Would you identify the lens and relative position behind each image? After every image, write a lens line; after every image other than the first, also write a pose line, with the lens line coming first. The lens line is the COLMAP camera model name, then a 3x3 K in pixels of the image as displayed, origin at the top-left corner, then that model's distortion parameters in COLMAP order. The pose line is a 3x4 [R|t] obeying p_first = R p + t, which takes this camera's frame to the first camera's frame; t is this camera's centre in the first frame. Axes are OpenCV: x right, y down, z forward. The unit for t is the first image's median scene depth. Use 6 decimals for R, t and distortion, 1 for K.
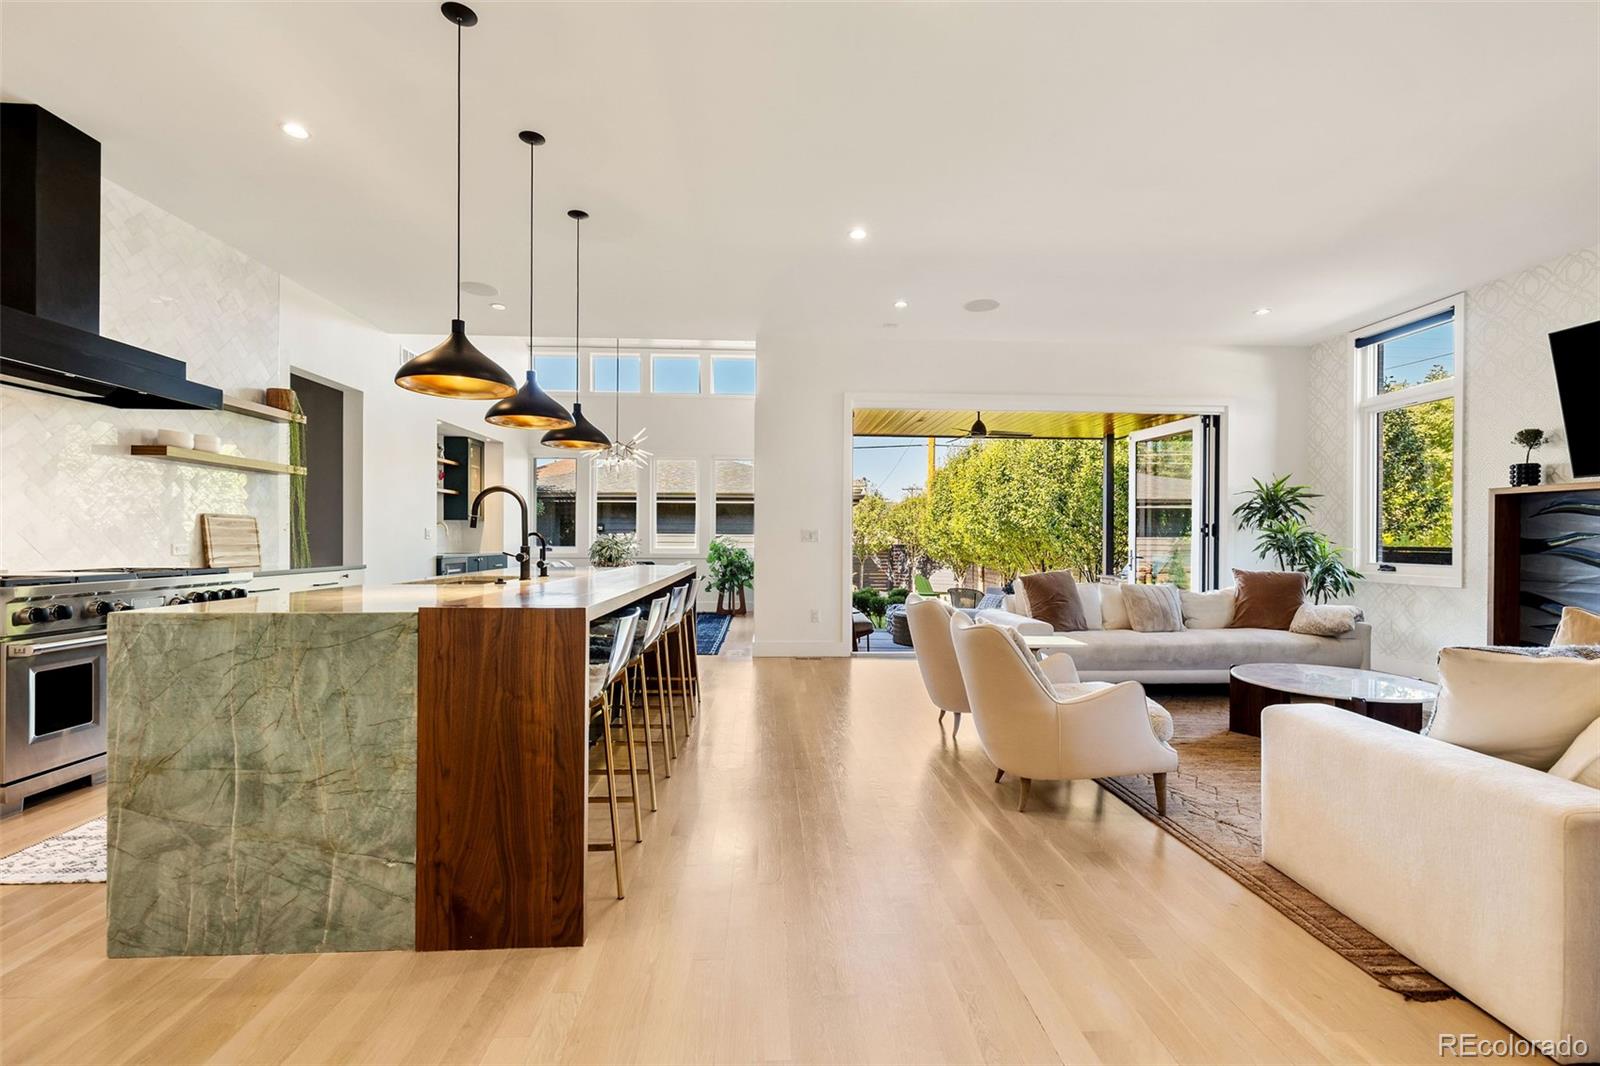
lens RADIAL K [[684.5, 0, 801.9], [0, 684.5, 540.7], [0, 0, 1]] dist [0.004025, 0.000562]
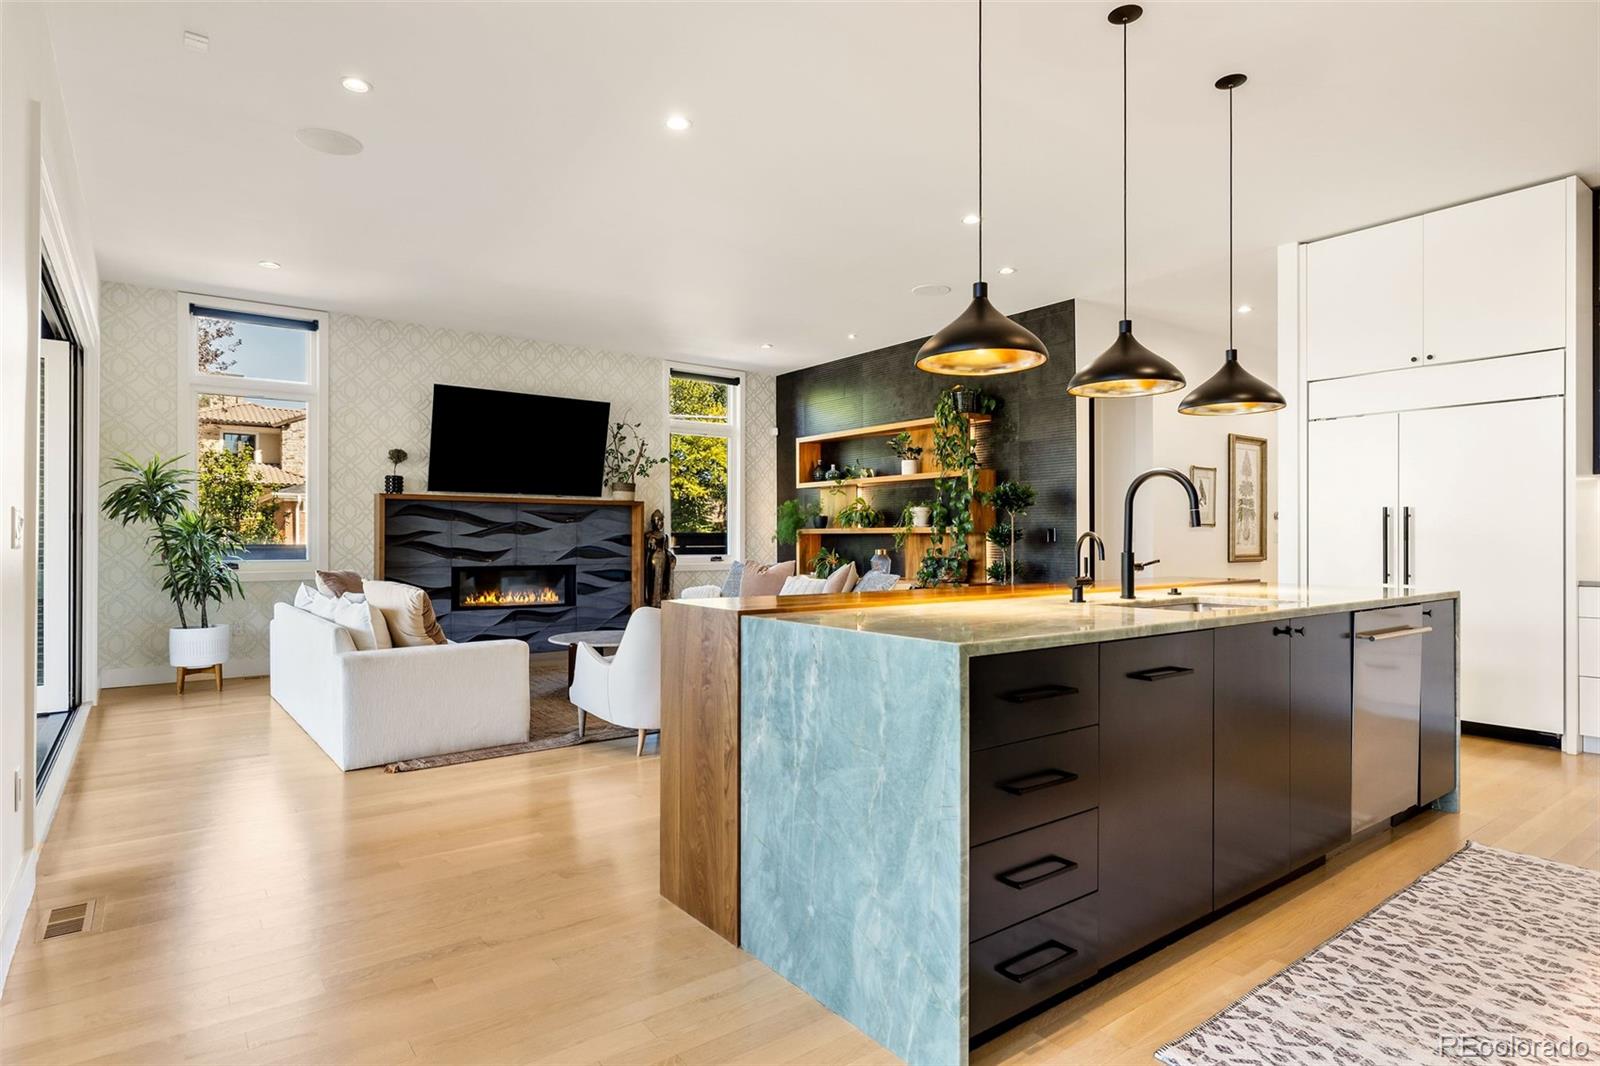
lens RADIAL K [[851.4, 0, 798.5], [0, 851.4, 536.6], [0, 0, 1]] dist [0.002874, -0.001320]
pose [[-0.568726, -0.006548, 0.822501, -0.561270], [-0.001343, 0.999974, 0.007032, -0.009652], [-0.822526, 0.002895, -0.568720, 1.076427]]
